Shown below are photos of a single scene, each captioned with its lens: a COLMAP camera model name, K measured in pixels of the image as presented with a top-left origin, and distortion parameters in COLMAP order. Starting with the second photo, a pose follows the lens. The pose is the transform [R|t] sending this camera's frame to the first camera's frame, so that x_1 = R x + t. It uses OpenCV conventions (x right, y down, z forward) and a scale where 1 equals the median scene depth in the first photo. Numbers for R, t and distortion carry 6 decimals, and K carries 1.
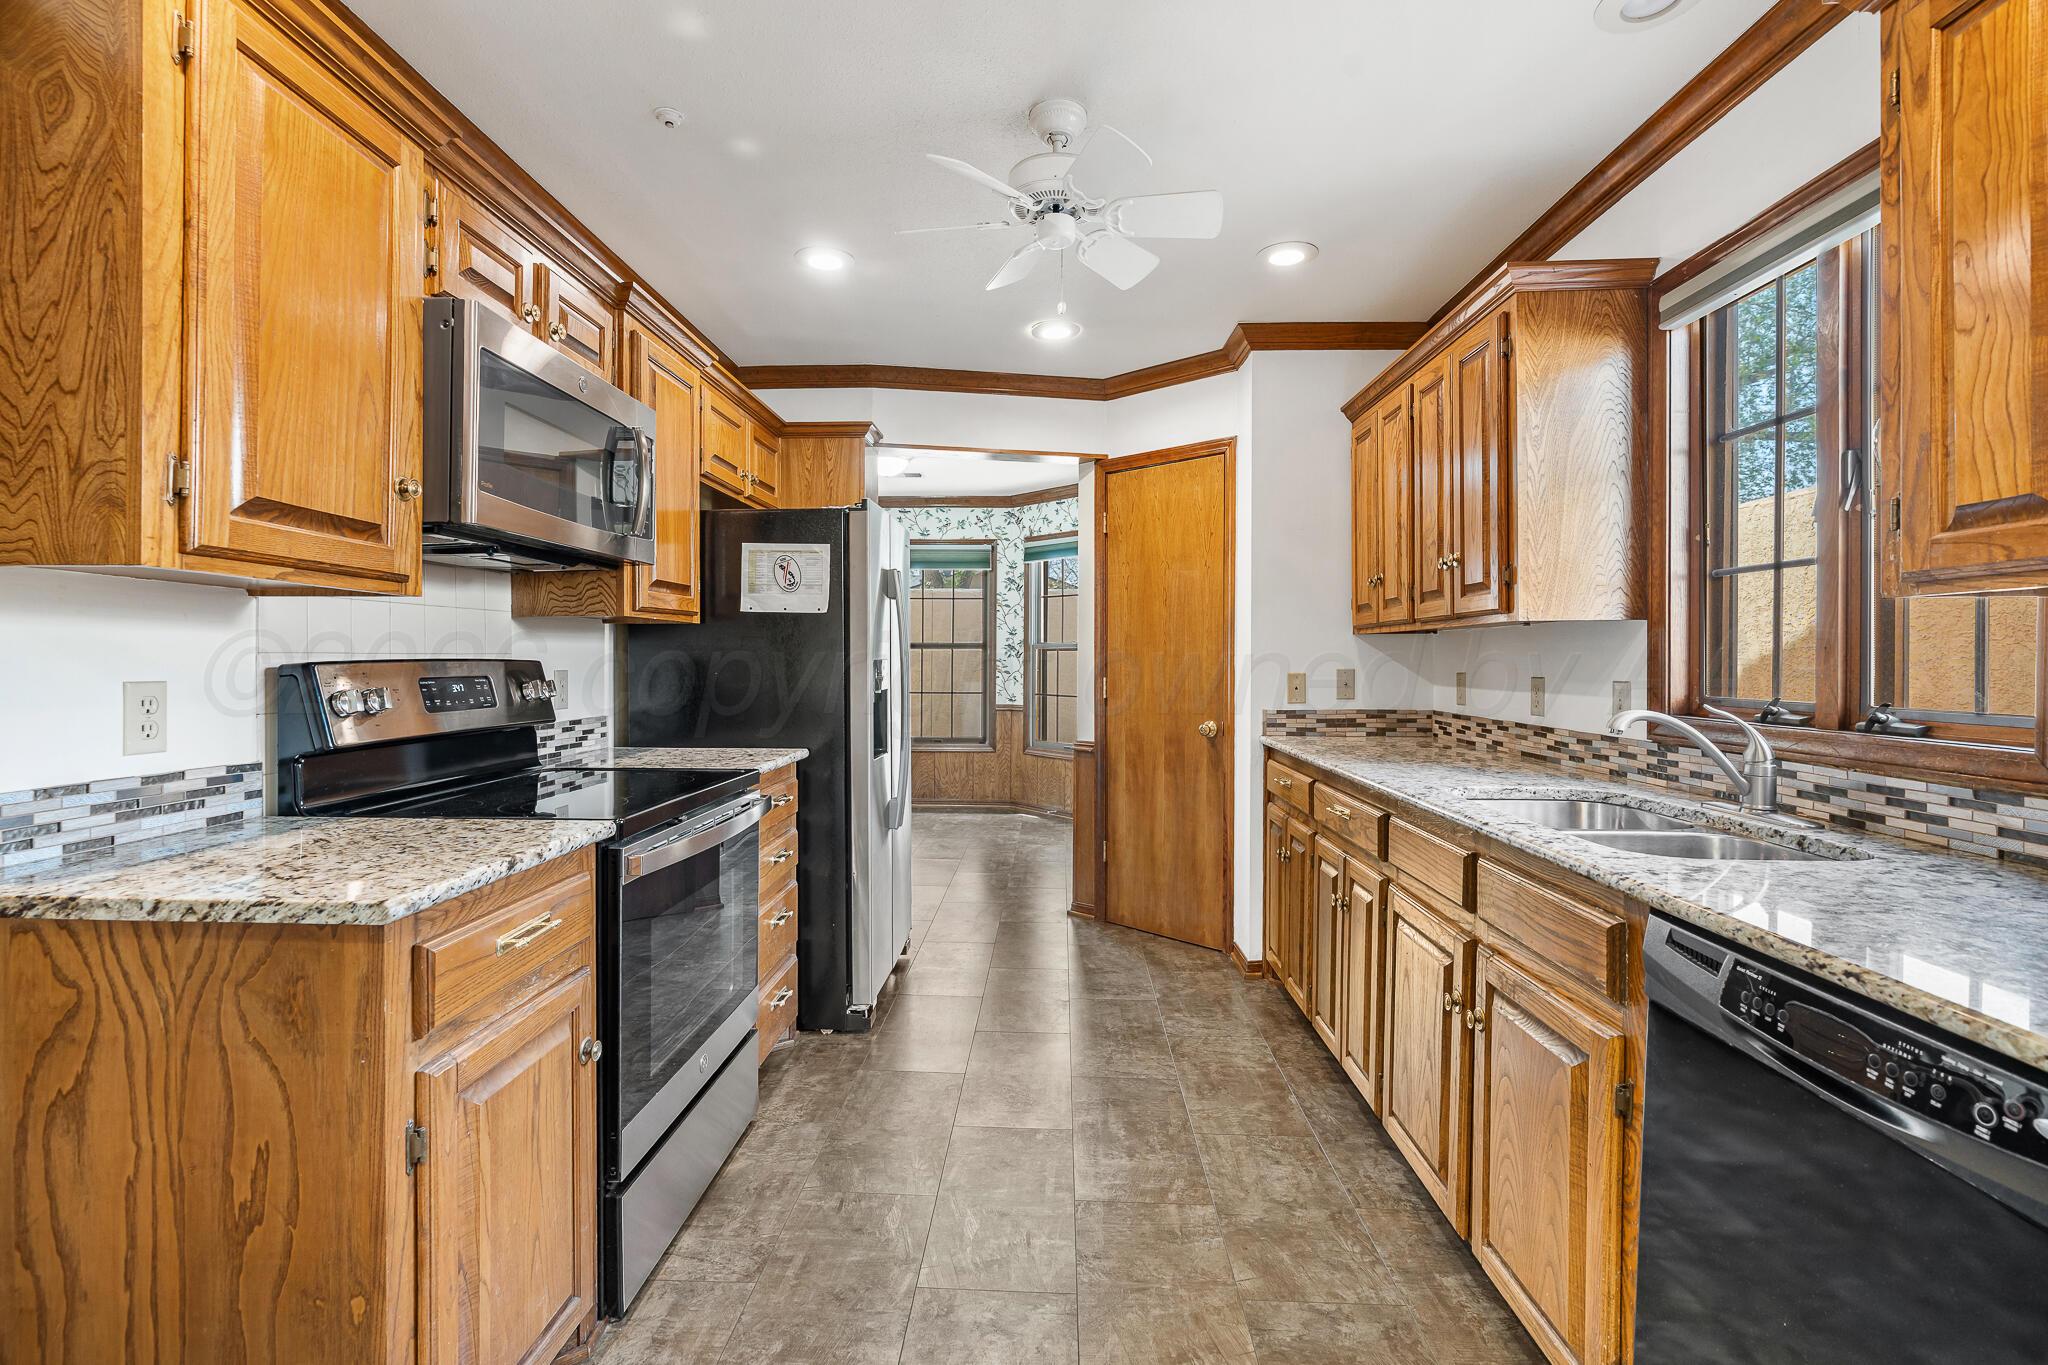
lens RADIAL K [[927.8, 0, 1011.9], [0, 927.8, 655.1], [0, 0, 1]] dist [-0.012694, 0.004760]
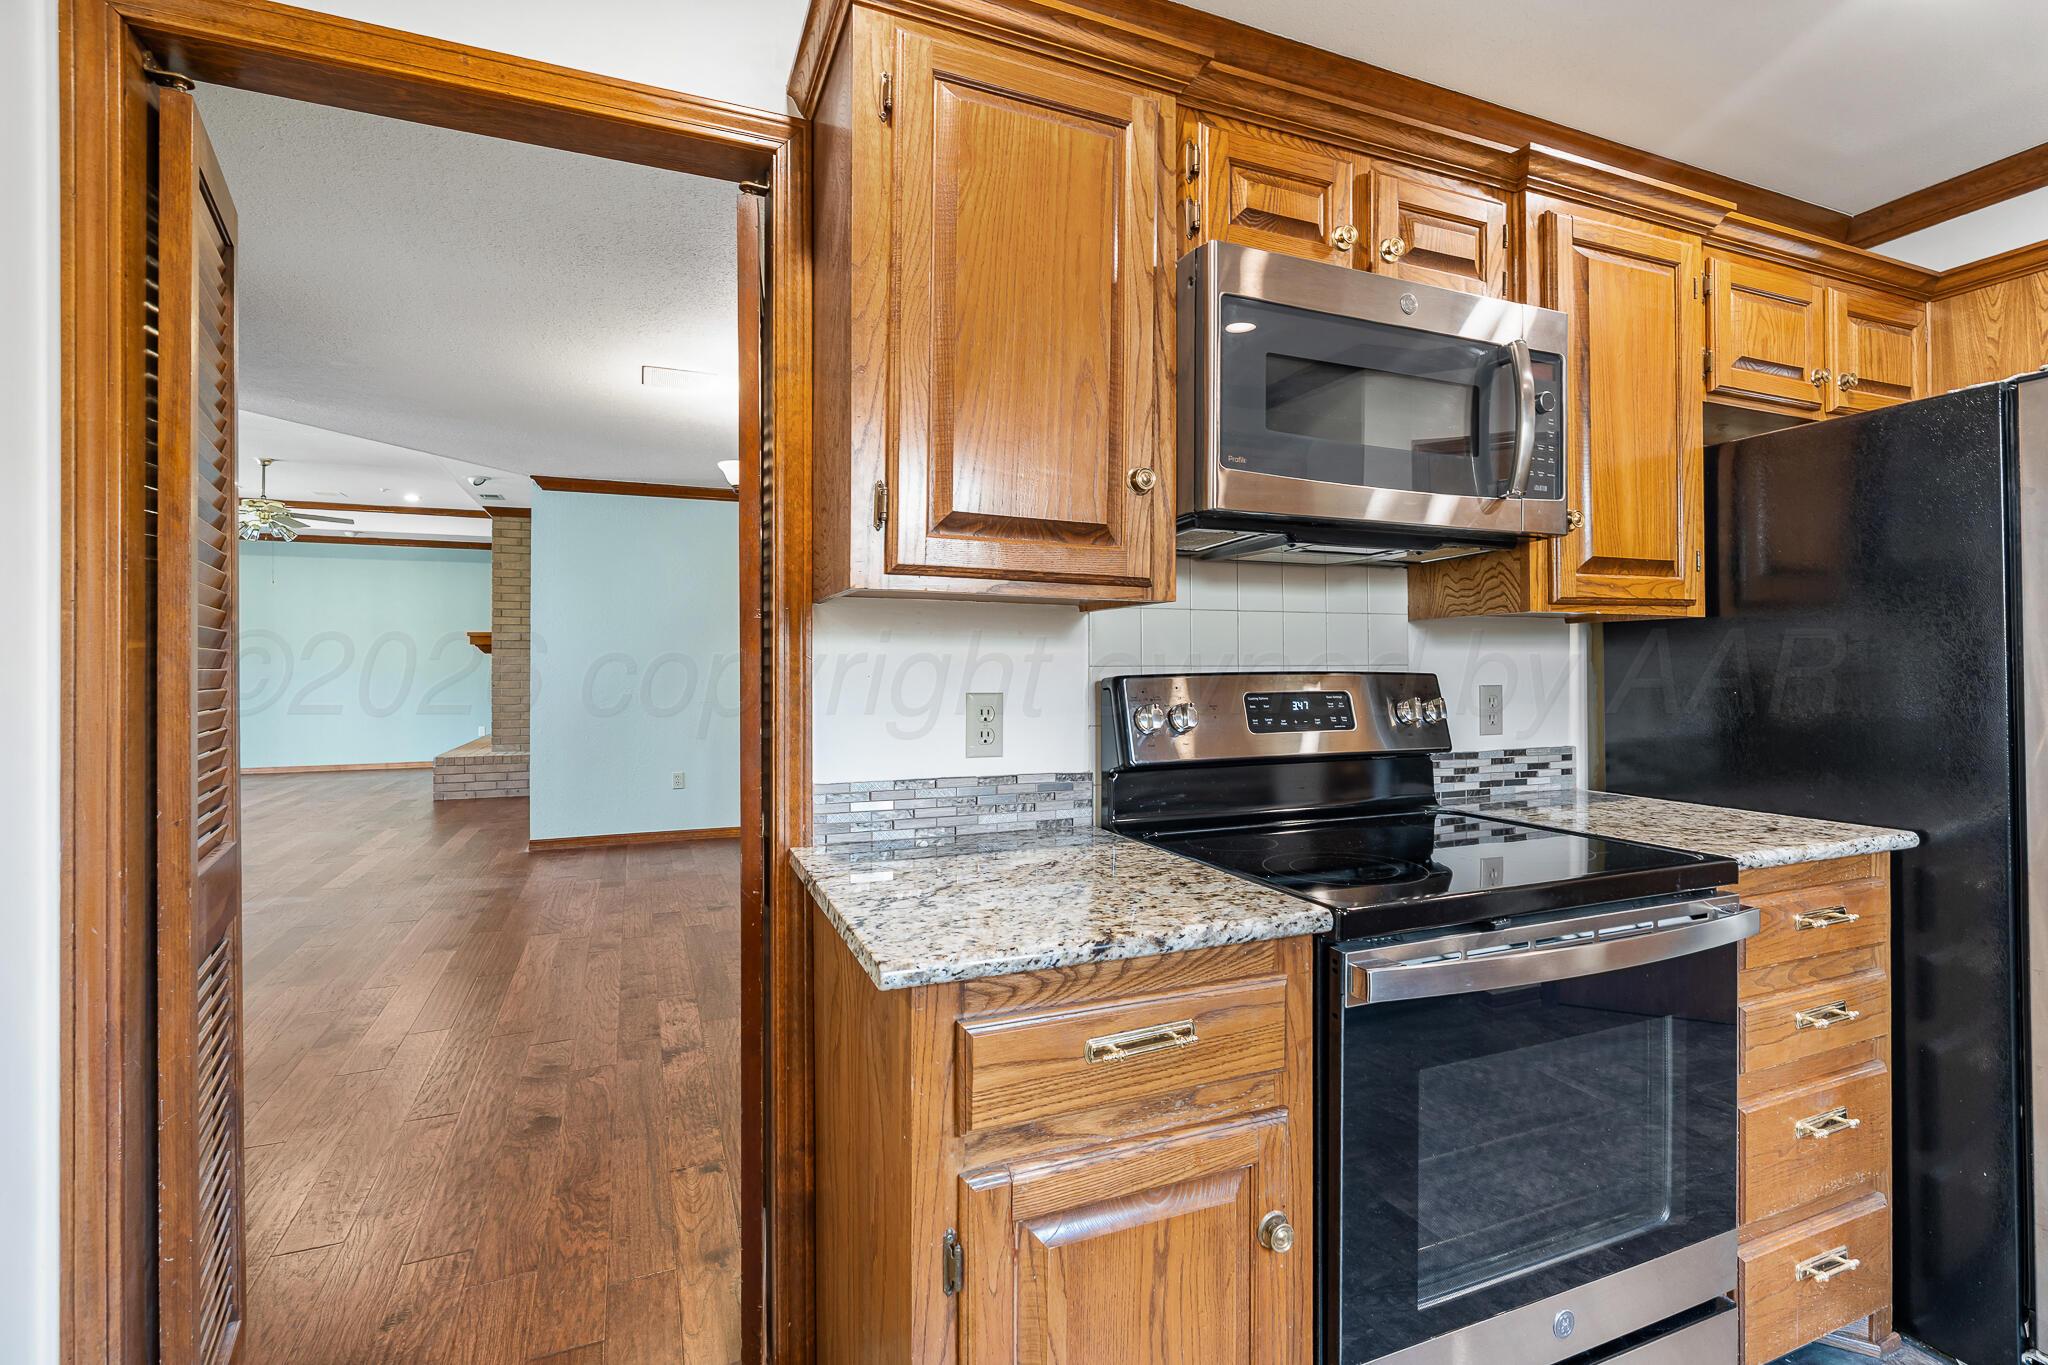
lens RADIAL K [[927.8, 0, 1038.0], [0, 927.8, 658.1], [0, 0, 1]] dist [-0.012694, 0.004760]
pose [[0.424313, -0.012018, -0.905436, 0.077639], [0.006180, 0.999927, -0.010375, -0.001146], [0.905495, -0.001193, 0.424356, 0.393964]]
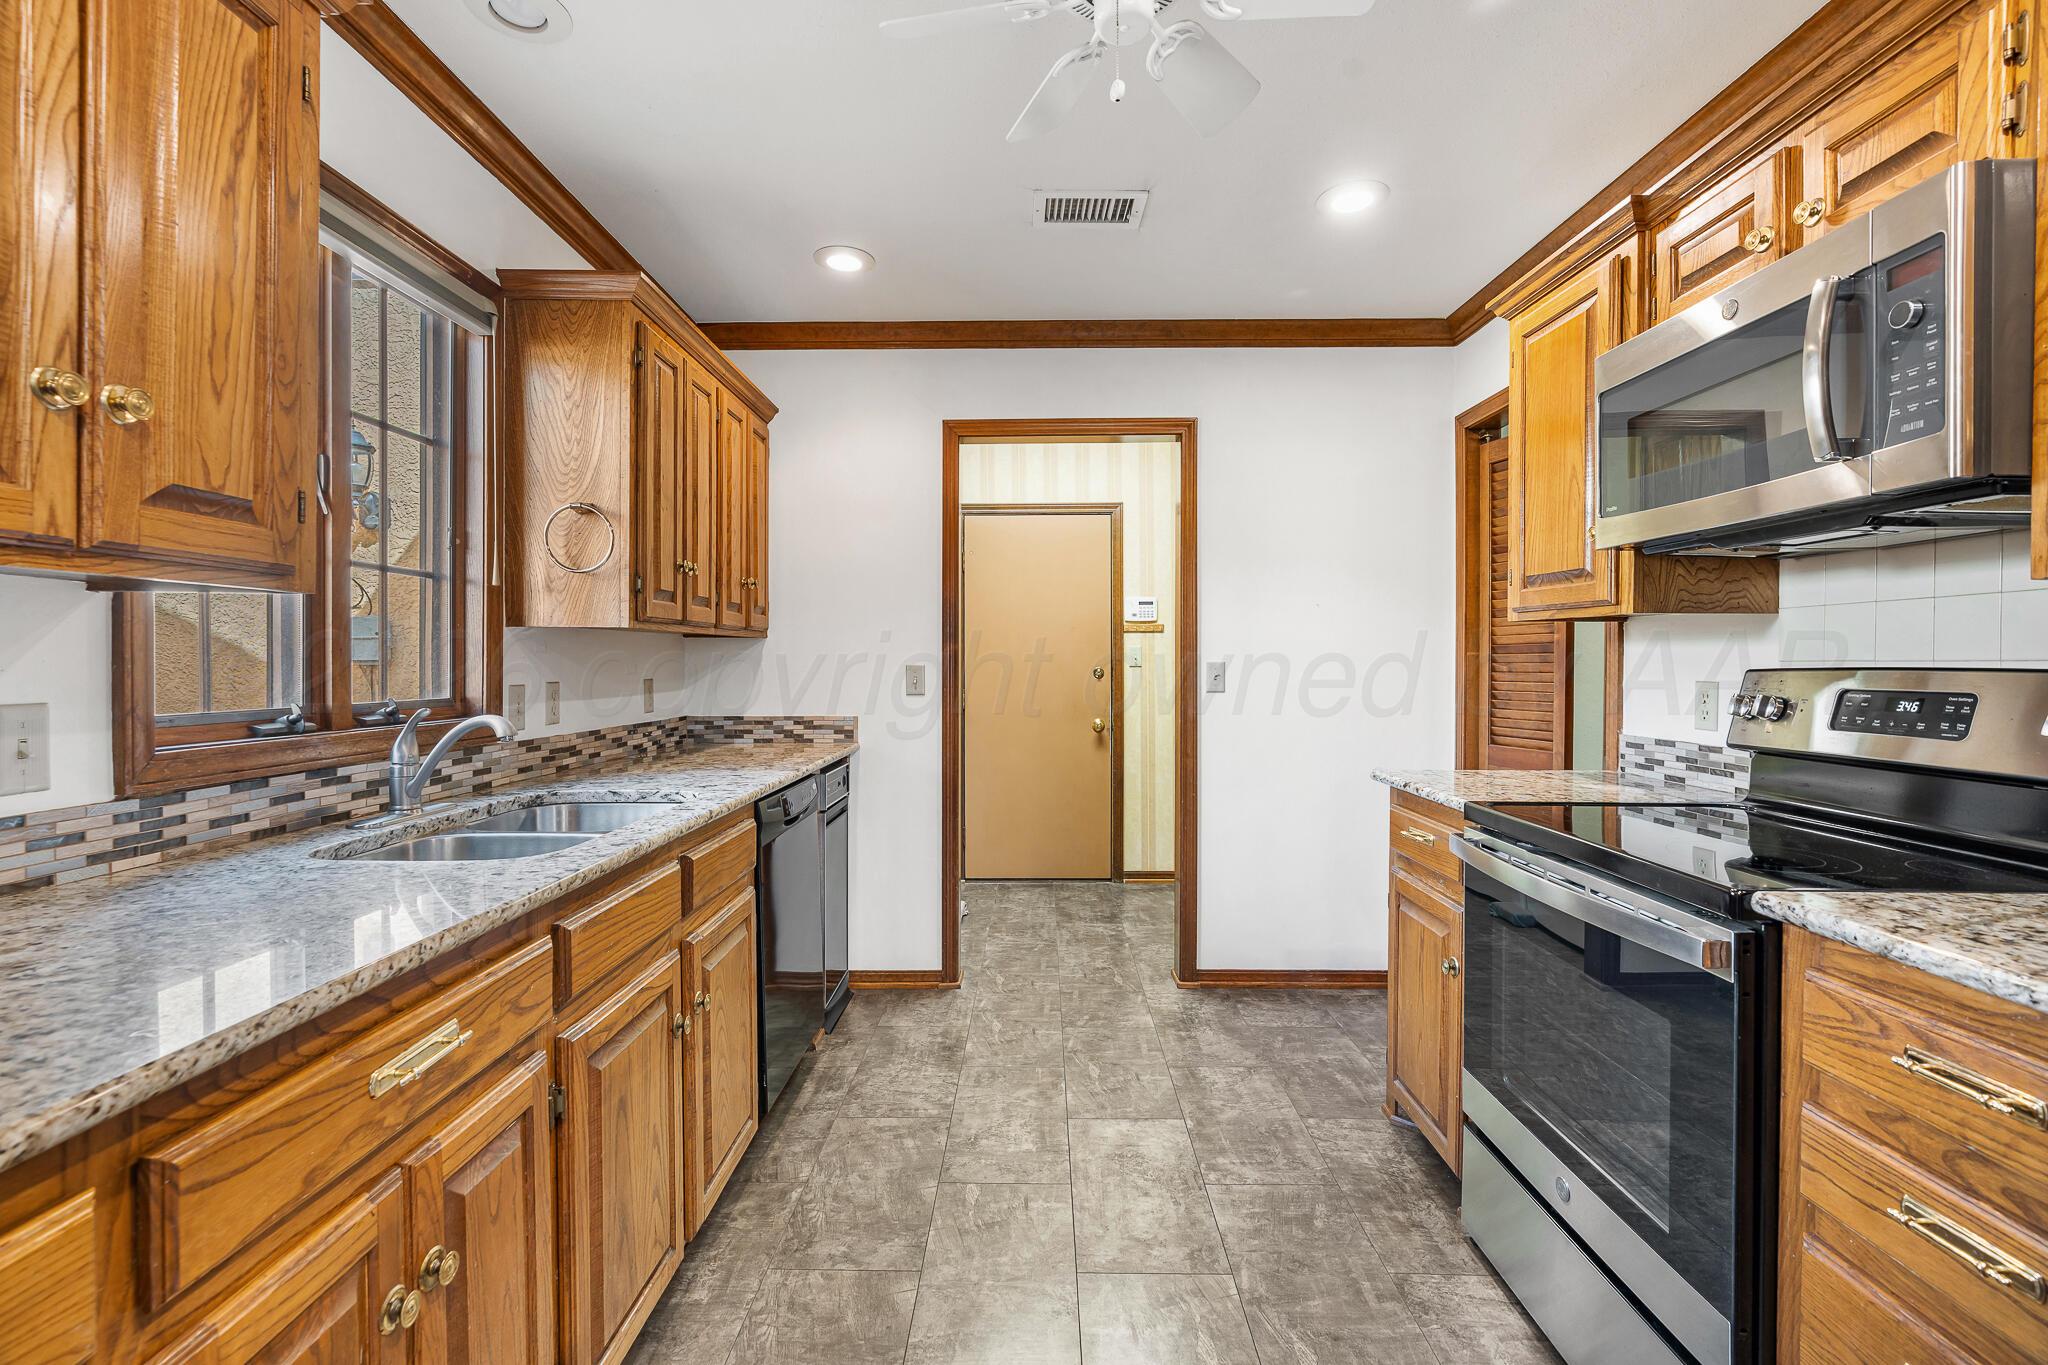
lens RADIAL K [[927.8, 0, 1007.3], [0, 927.8, 671.2], [0, 0, 1]] dist [-0.012694, 0.004760]
pose [[-0.999856, -0.004198, -0.016439, 0.137896], [-0.004310, 0.999968, 0.006808, 0.004722], [0.016410, 0.006878, -0.999842, 1.663296]]
